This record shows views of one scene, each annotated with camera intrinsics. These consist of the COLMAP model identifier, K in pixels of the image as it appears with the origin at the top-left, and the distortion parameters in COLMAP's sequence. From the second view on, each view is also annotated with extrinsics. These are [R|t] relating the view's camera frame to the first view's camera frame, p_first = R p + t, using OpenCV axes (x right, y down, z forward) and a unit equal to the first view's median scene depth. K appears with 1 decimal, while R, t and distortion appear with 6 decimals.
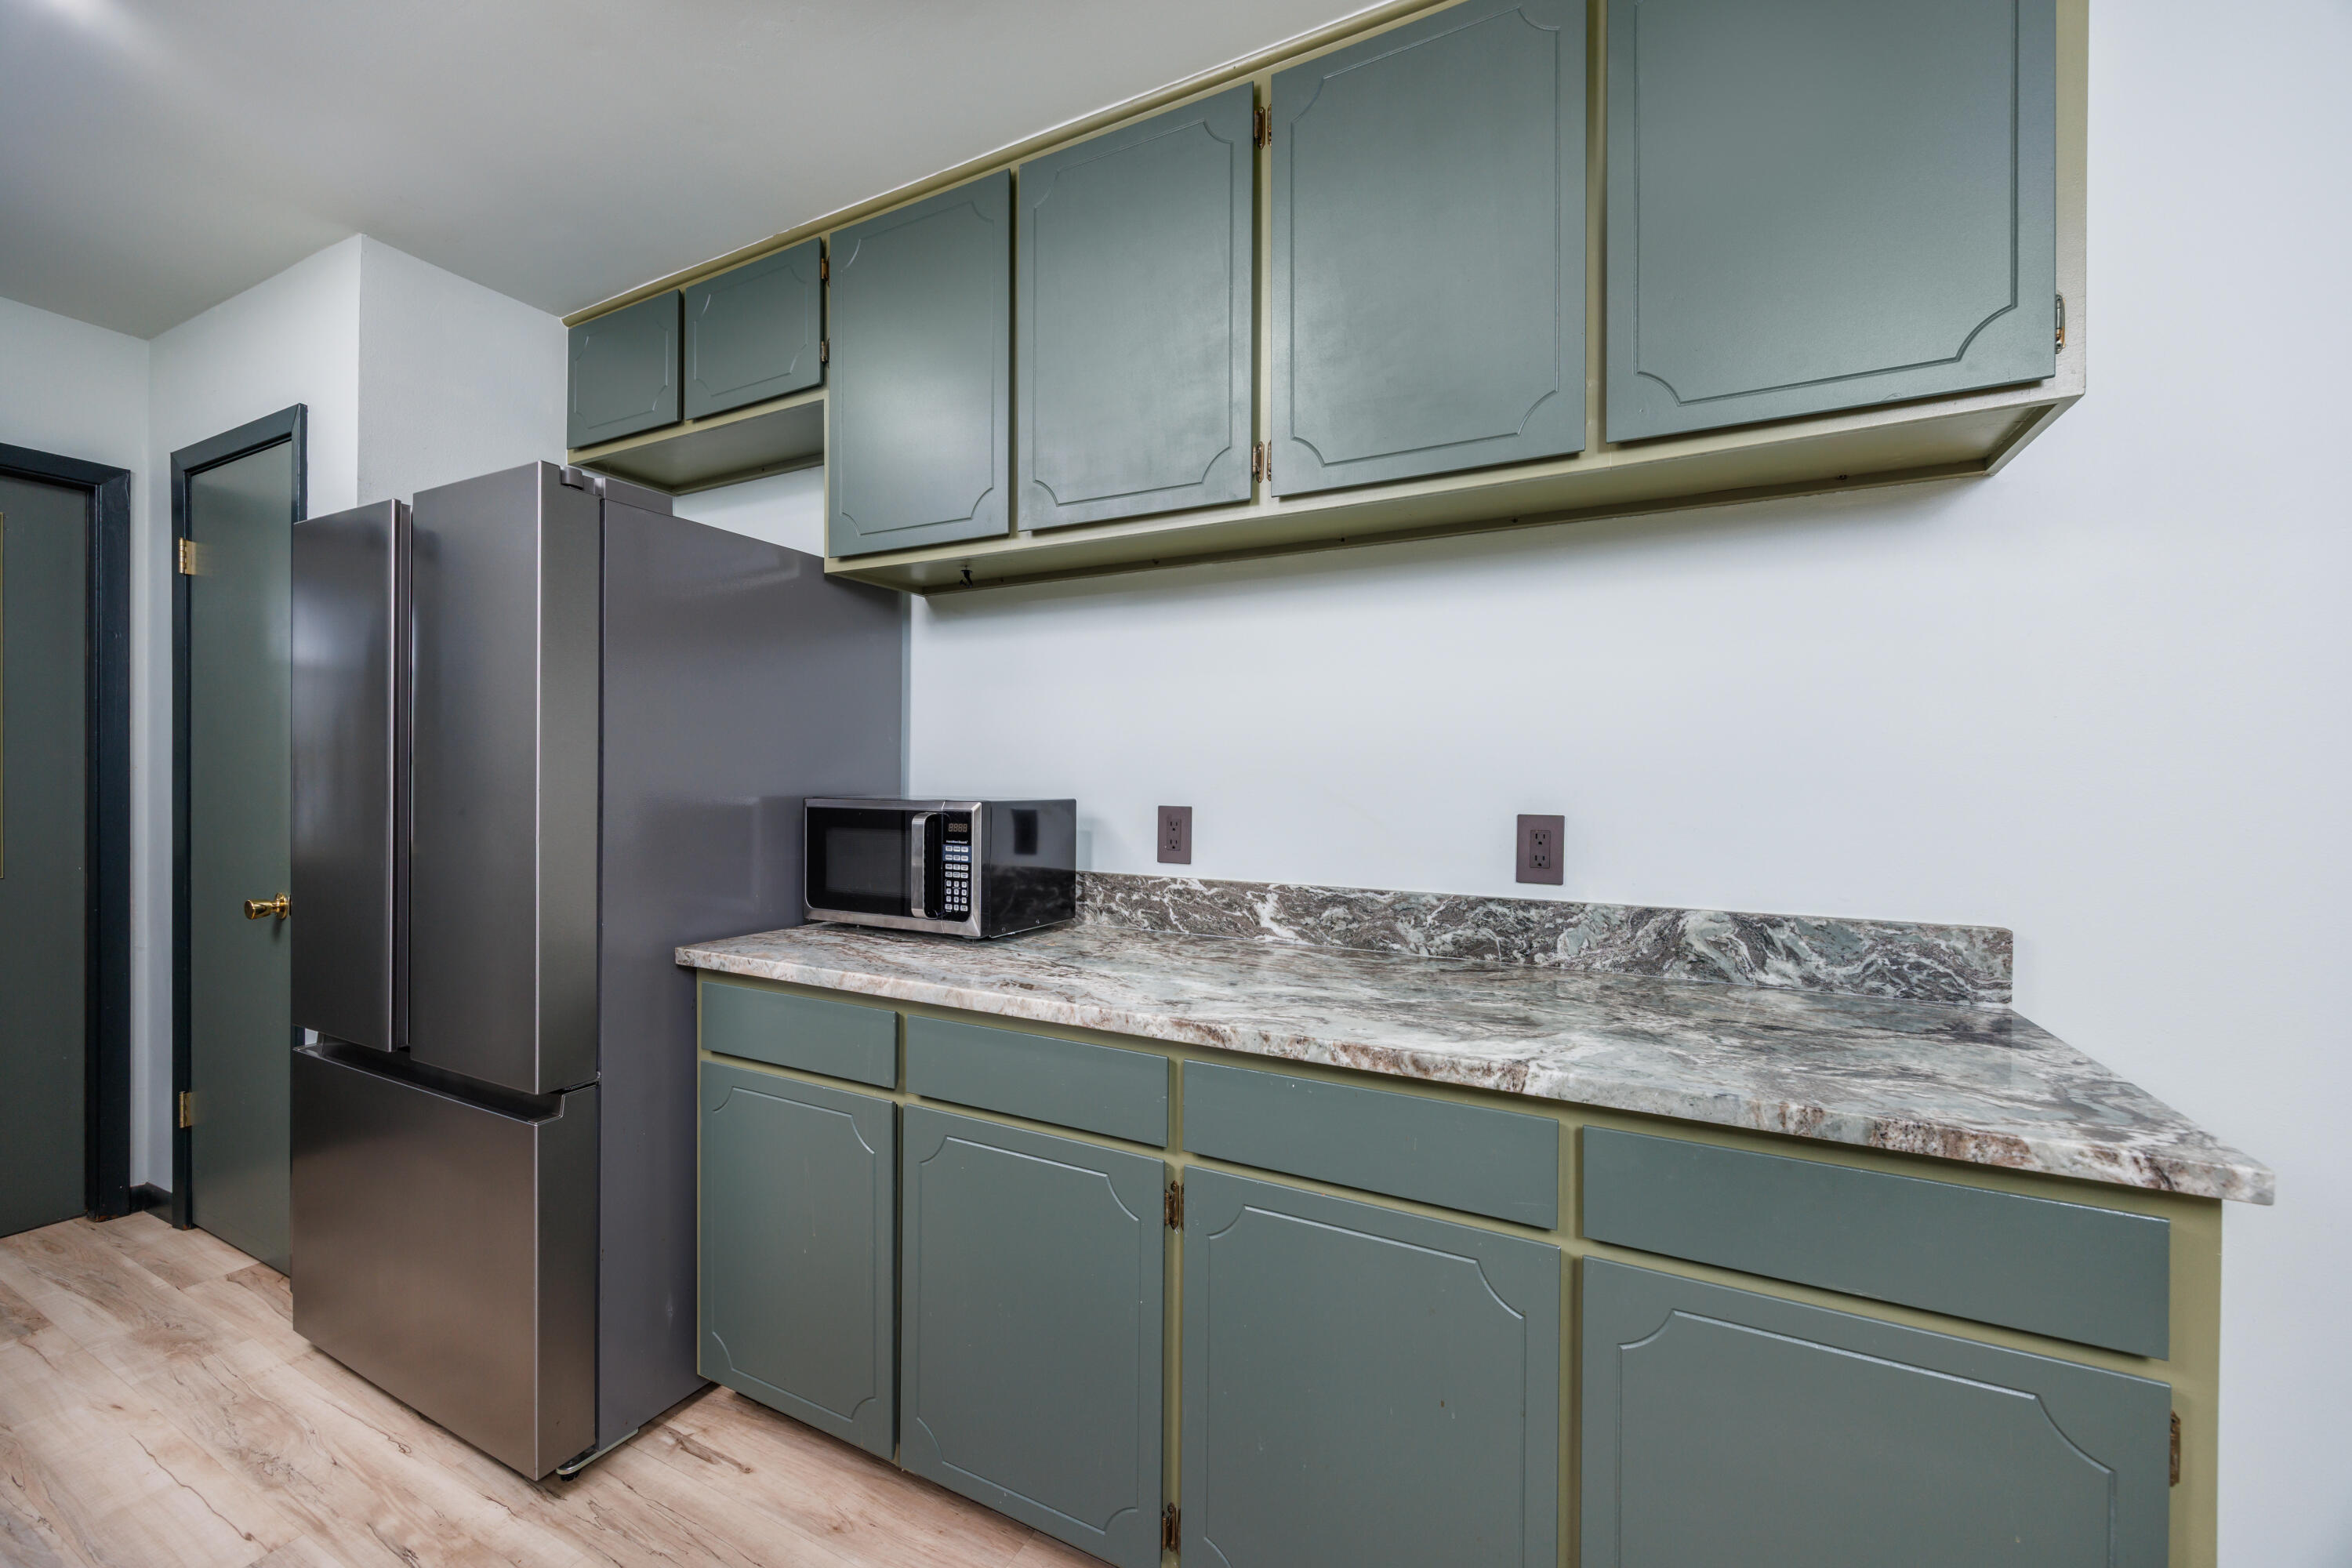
lens RADIAL K [[906.5, 0, 1183.5], [0, 906.5, 792.4], [0, 0, 1]] dist [-0.000020, 0.000191]
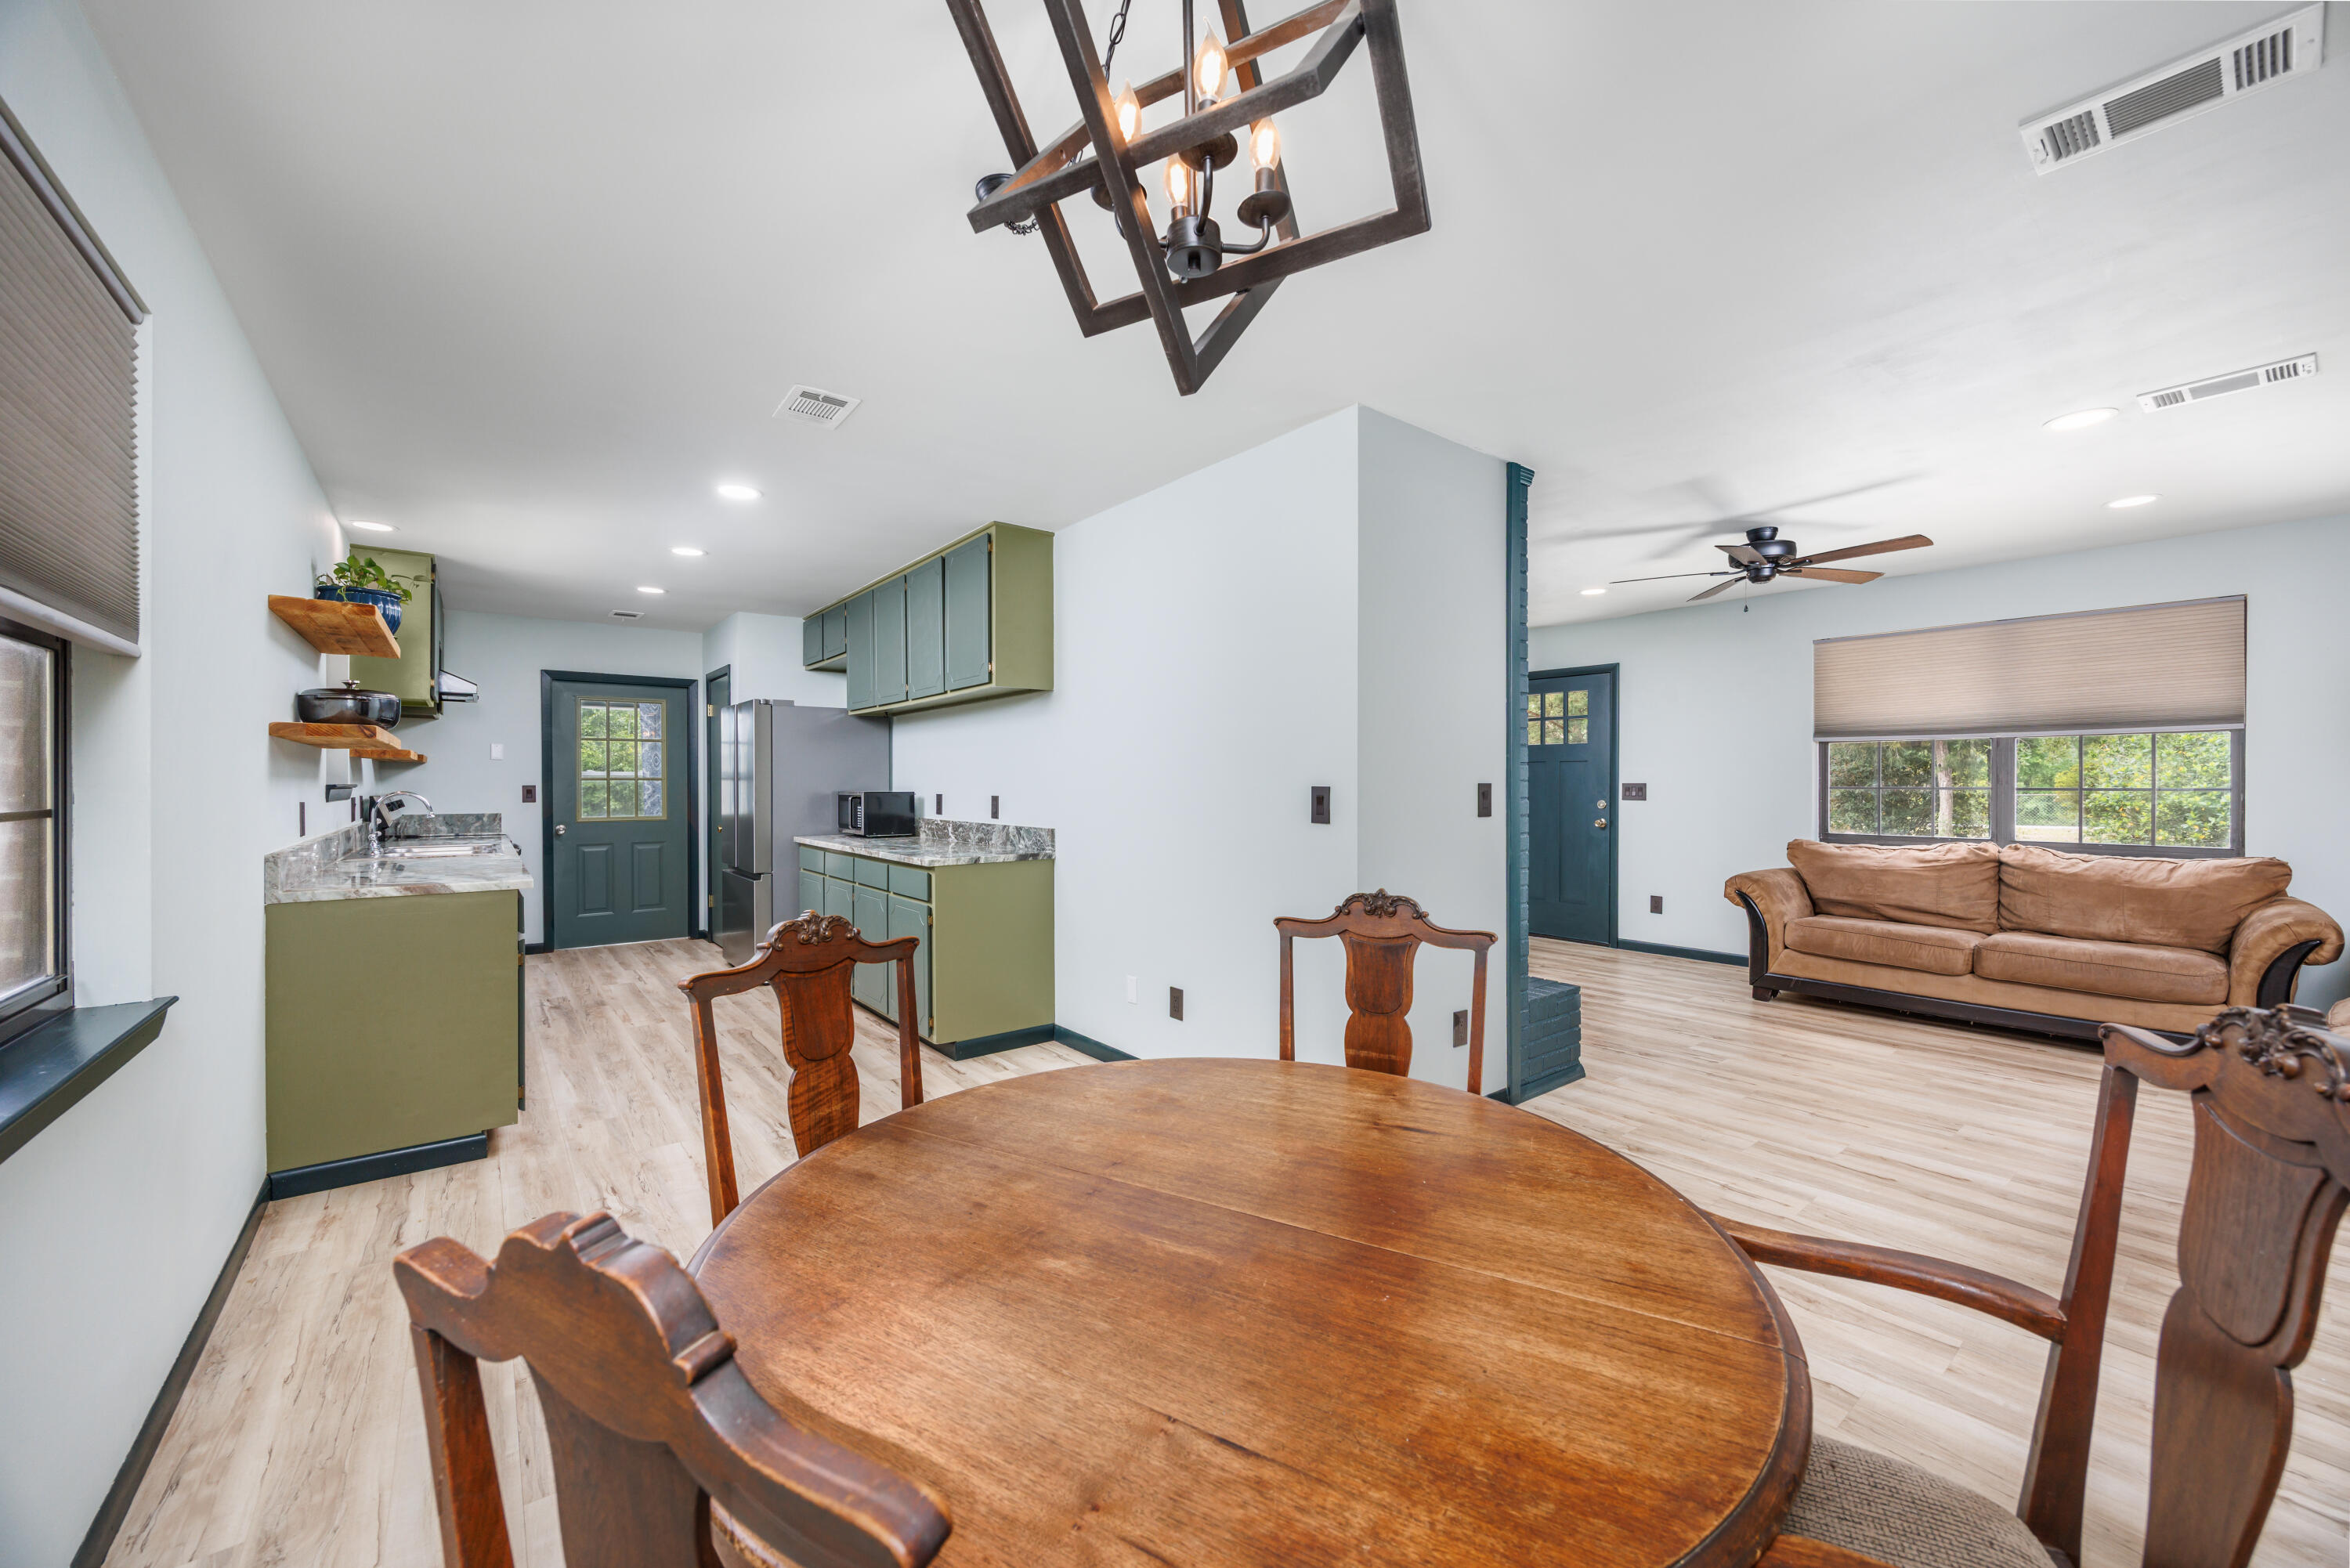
lens RADIAL K [[905.6, 0, 1182.5], [0, 905.6, 792.3], [0, 0, 1]] dist [-0.000020, 0.000191]
pose [[0.904344, -0.004601, -0.426779, 2.241459], [0.005296, 0.999986, 0.000440, 0.015881], [0.426771, -0.002658, 0.904356, -1.451944]]
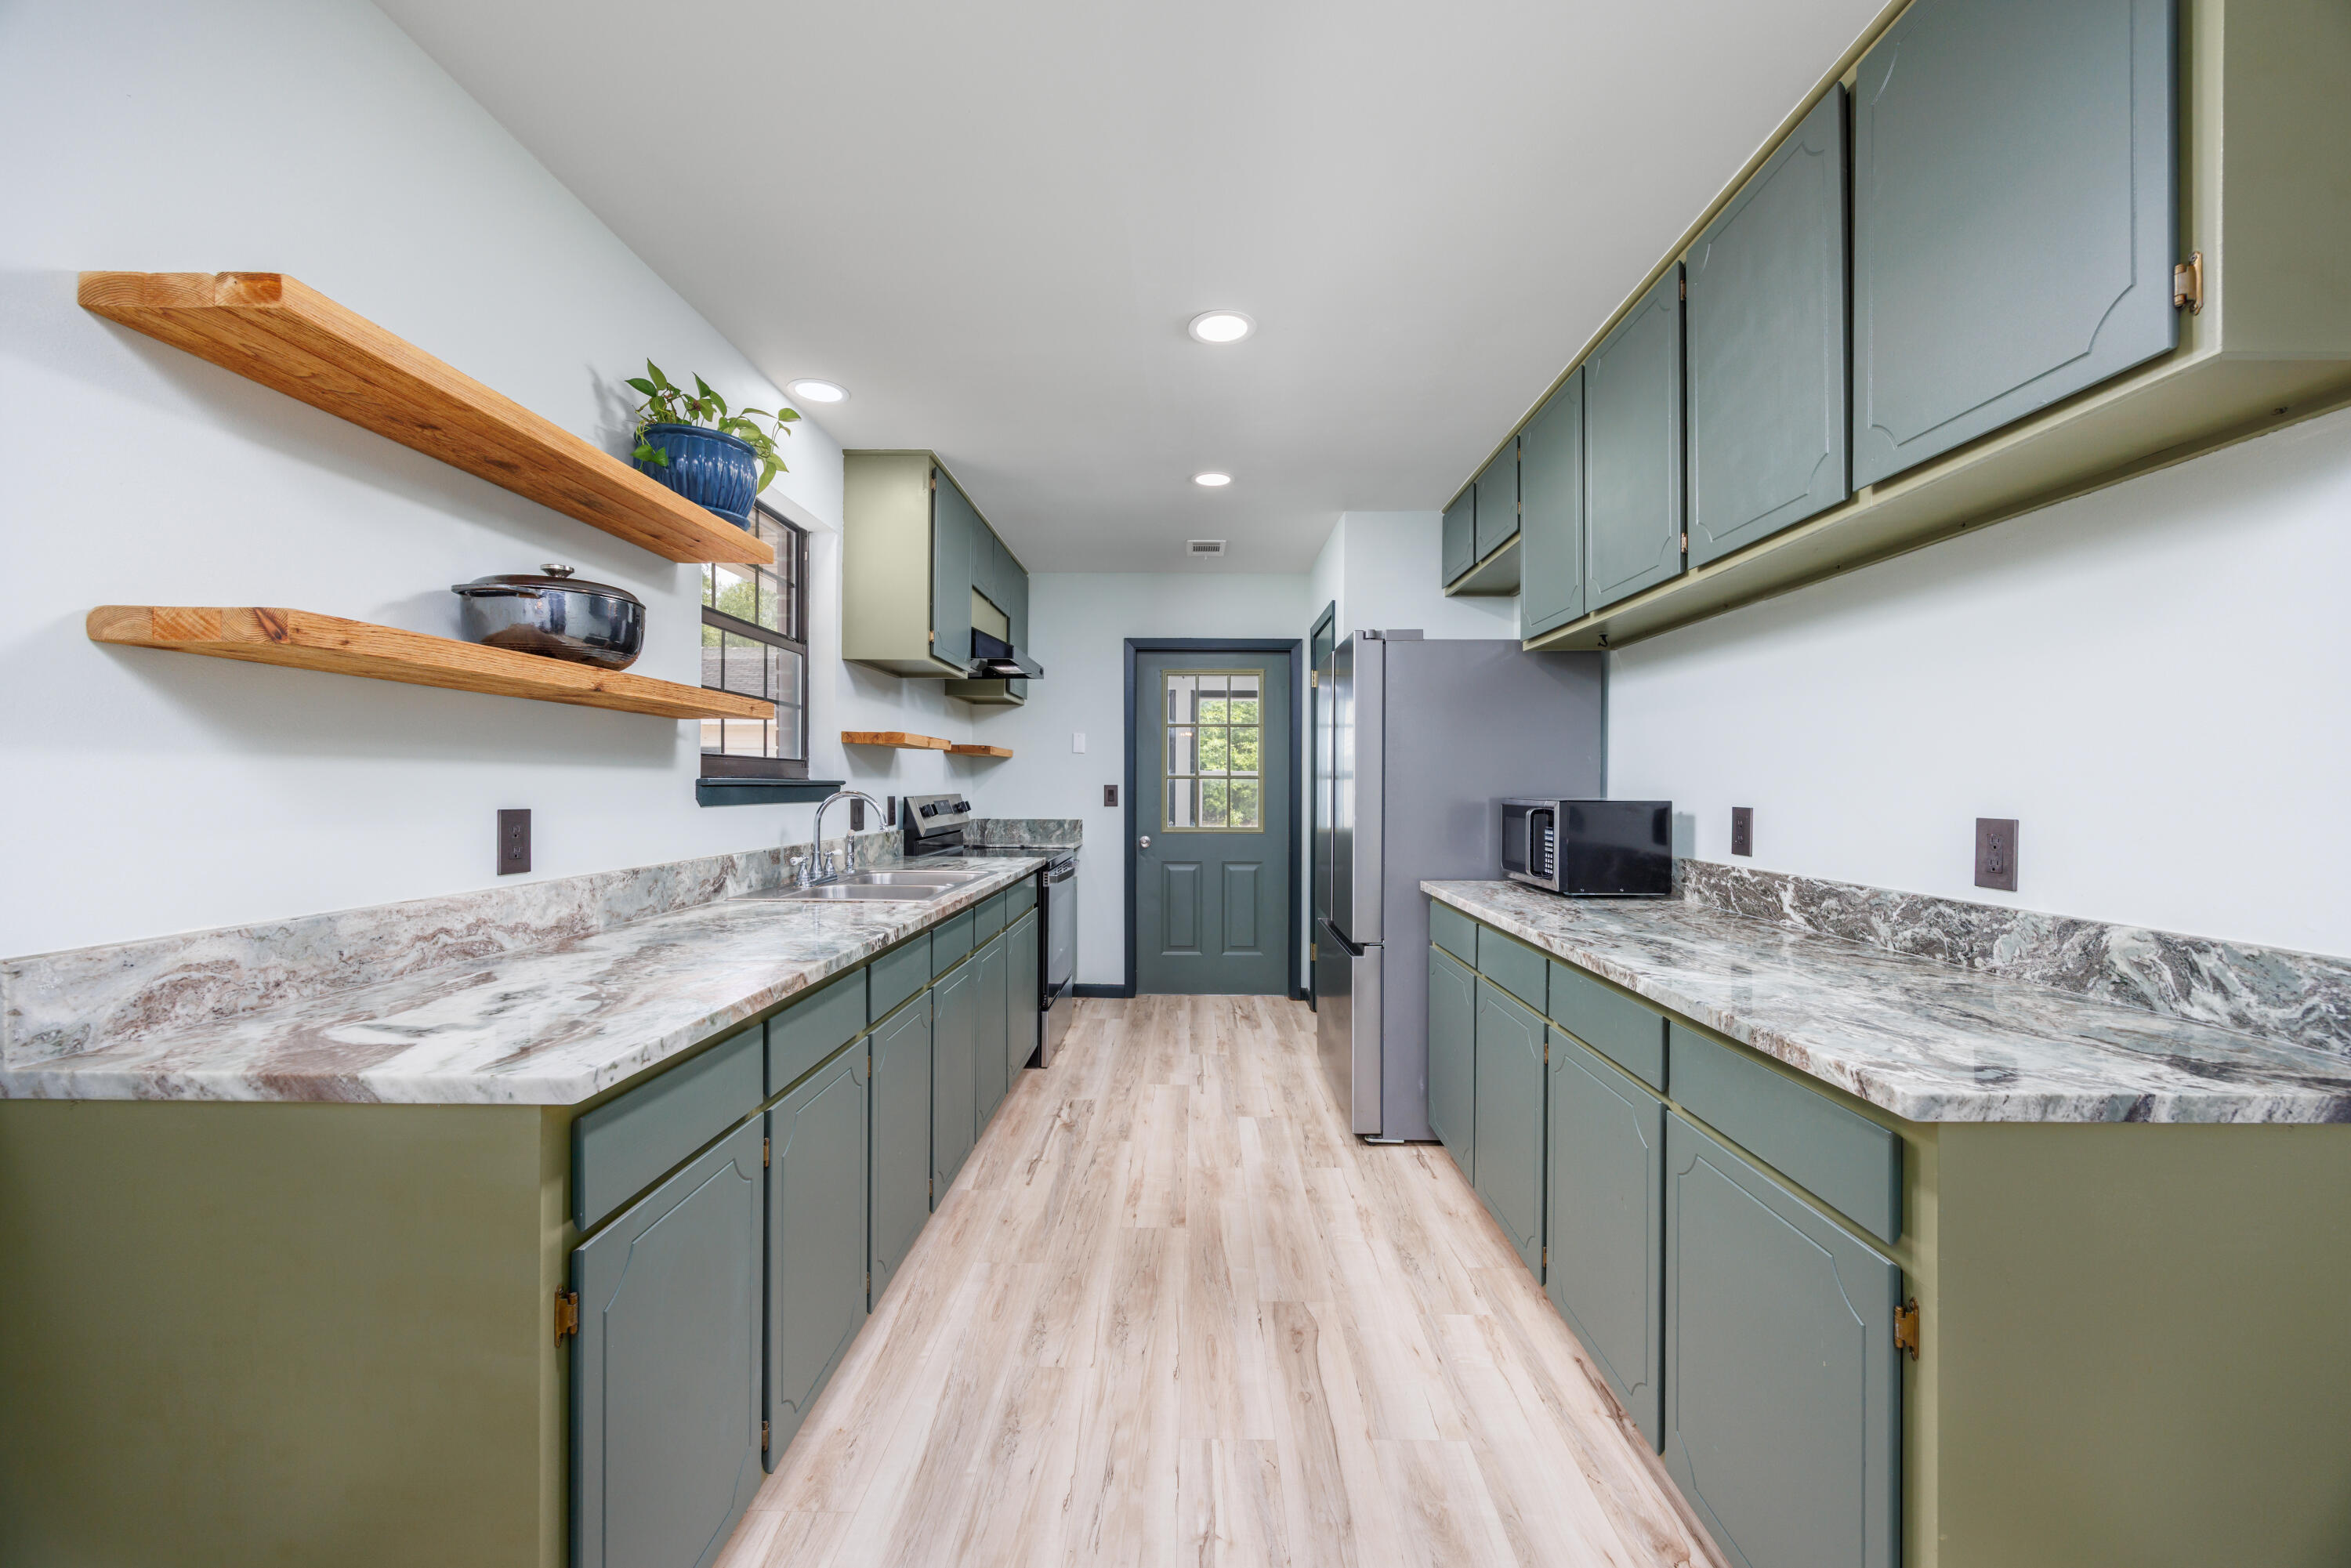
lens RADIAL K [[906.1, 0, 1183.0], [0, 906.1, 792.4], [0, 0, 1]] dist [-0.000020, 0.000191]
pose [[0.435981, 0.000262, -0.899956, 0.892878], [-0.007540, 0.999966, -0.003362, 0.006336], [0.899924, 0.008252, 0.435969, -0.216588]]
